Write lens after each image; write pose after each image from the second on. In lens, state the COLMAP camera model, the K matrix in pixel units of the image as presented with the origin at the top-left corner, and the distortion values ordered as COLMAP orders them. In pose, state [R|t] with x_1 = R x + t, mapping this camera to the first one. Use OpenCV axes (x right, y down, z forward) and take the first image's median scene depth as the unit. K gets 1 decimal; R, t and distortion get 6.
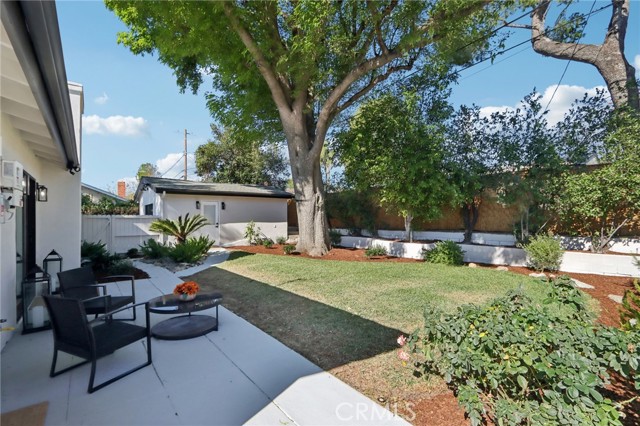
lens RADIAL K [[302.2, 0, 317.3], [0, 302.2, 212.8], [0, 0, 1]] dist [-0.015387, 0.002533]
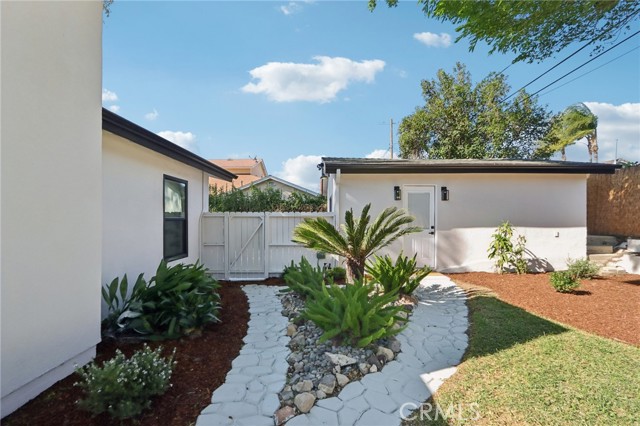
lens RADIAL K [[302.2, 0, 319.8], [0, 302.2, 208.9], [0, 0, 1]] dist [-0.015387, 0.002533]
pose [[0.787228, -0.015955, -0.616455, -0.159854], [0.007532, 0.999839, -0.016259, 0.010335], [0.616616, 0.008156, 0.787222, 0.455043]]
